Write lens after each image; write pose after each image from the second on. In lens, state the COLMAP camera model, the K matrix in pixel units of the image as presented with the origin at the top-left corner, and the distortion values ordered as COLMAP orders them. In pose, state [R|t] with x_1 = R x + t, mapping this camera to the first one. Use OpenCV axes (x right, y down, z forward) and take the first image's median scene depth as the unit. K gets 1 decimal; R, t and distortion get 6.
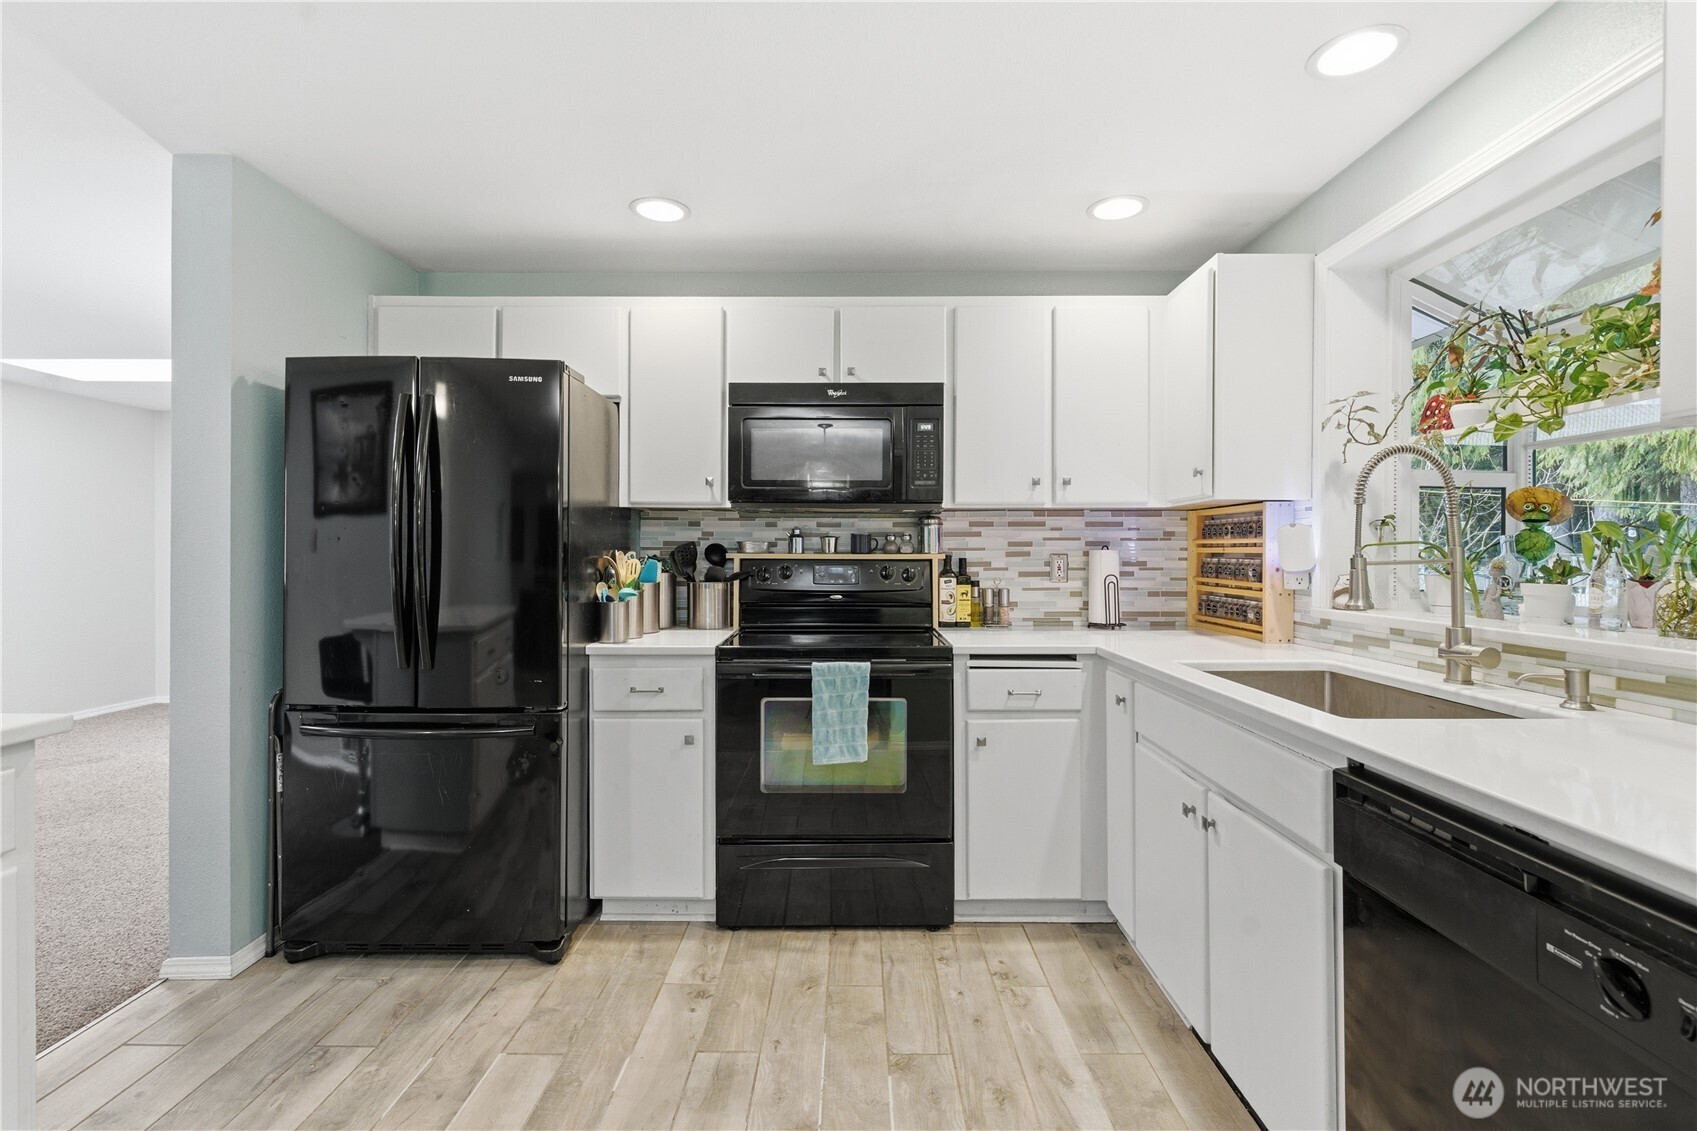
lens RADIAL K [[783.7, 0, 850.1], [0, 783.7, 552.8], [0, 0, 1]] dist [0.000877, -0.000706]
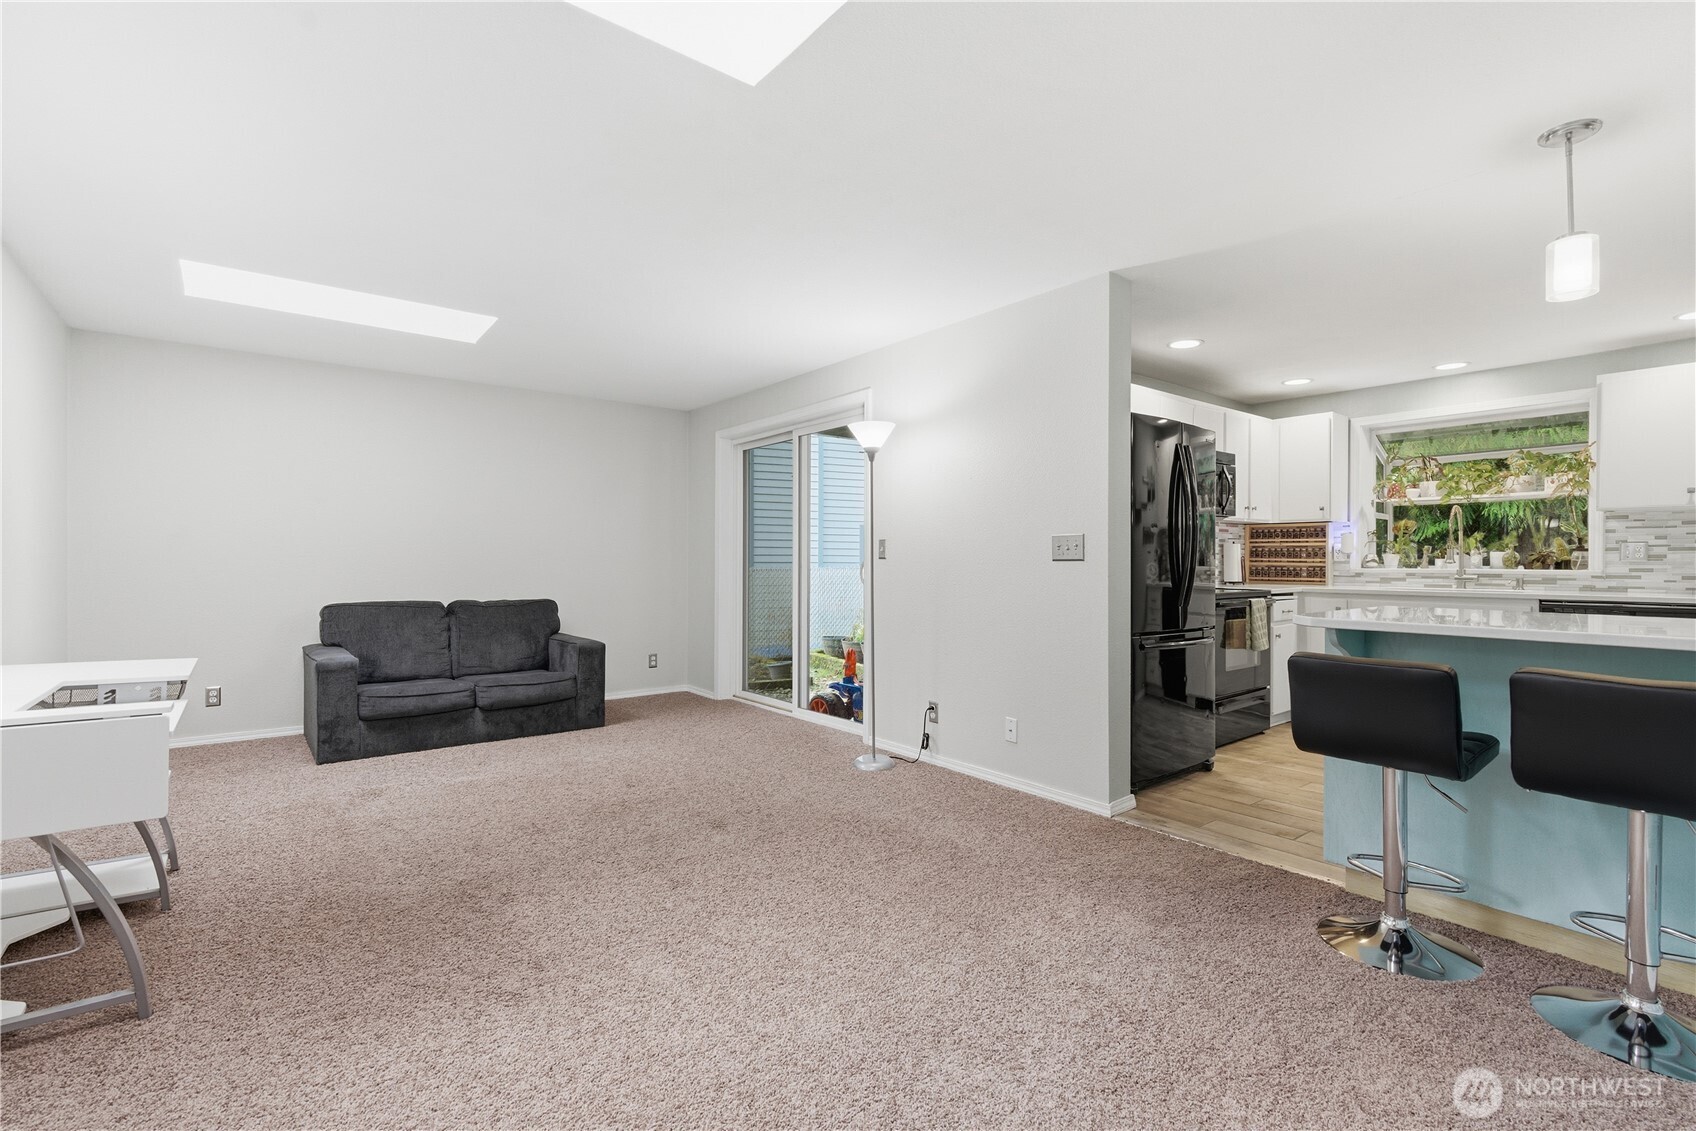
lens RADIAL K [[768.6, 0, 856.7], [0, 768.6, 566.9], [0, 0, 1]] dist [0.000585, -0.000796]
pose [[0.778150, -0.002860, 0.628072, -1.949375], [-0.007433, 0.999878, 0.013761, 0.044683], [-0.628034, -0.015377, 0.778034, 0.151695]]
